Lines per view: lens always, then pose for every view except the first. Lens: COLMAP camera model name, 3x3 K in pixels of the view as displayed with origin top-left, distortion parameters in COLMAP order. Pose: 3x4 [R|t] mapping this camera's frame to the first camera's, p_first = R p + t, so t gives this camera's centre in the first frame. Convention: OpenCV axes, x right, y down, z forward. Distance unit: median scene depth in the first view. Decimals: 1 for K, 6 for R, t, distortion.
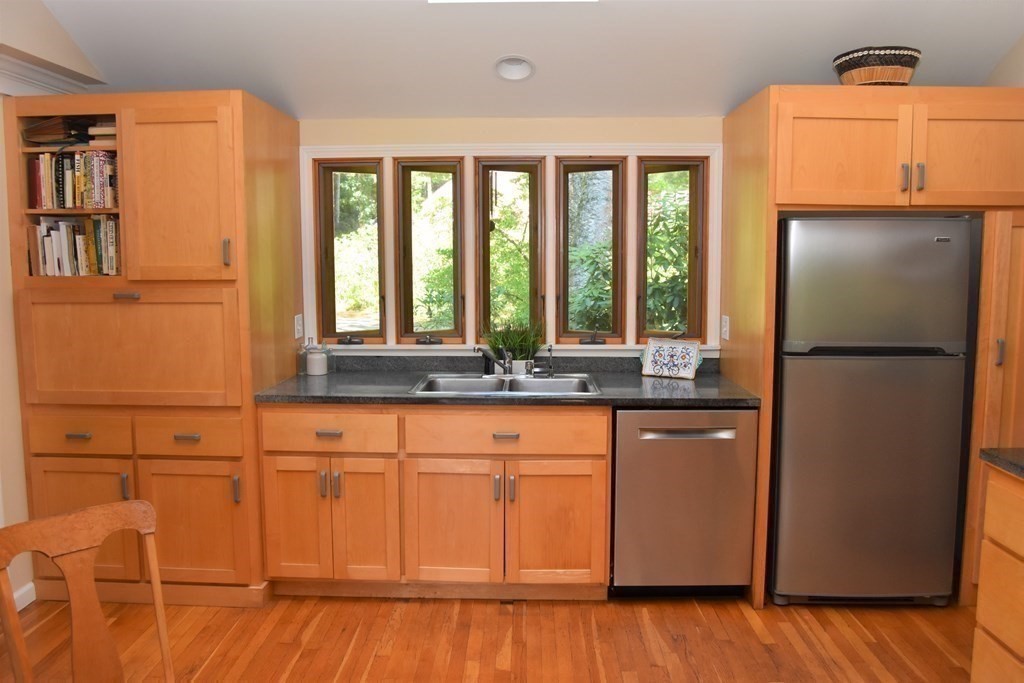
lens RADIAL K [[802.7, 0, 512.0], [0, 802.7, 341.5], [0, 0, 1]] dist [-0.077251, 0.002079]
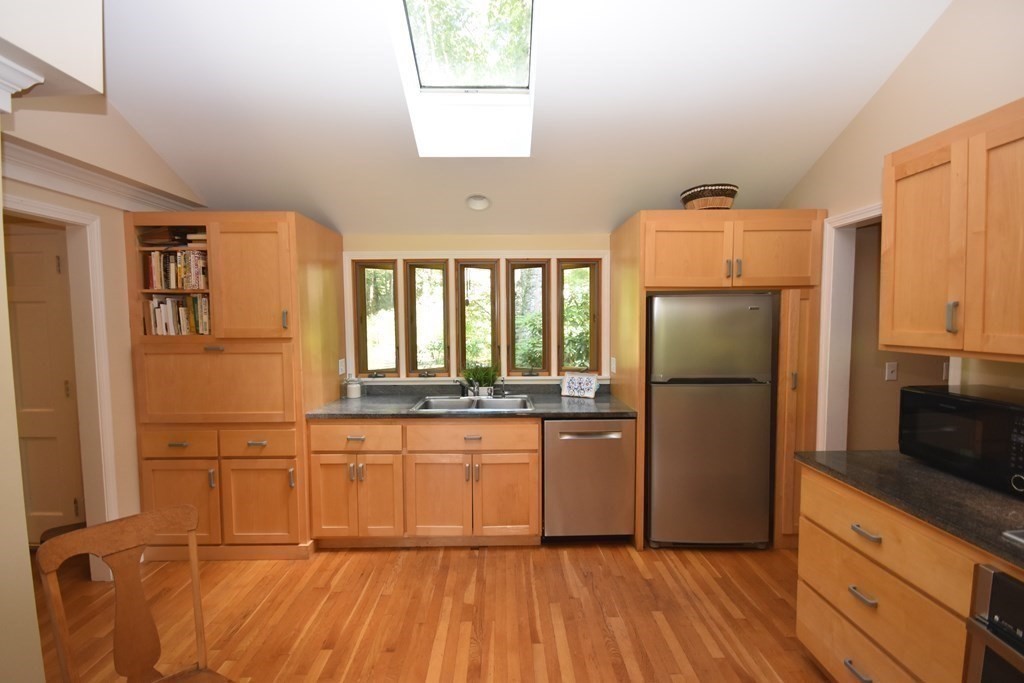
lens RADIAL K [[452.3, 0, 512.4], [0, 452.3, 348.9], [0, 0, 1]] dist [-0.001950, -0.000089]
pose [[0.998956, -0.007662, 0.045036, 0.030467], [0.009620, 0.999011, -0.043421, -0.014765], [-0.044659, 0.043809, 0.998041, 0.125305]]
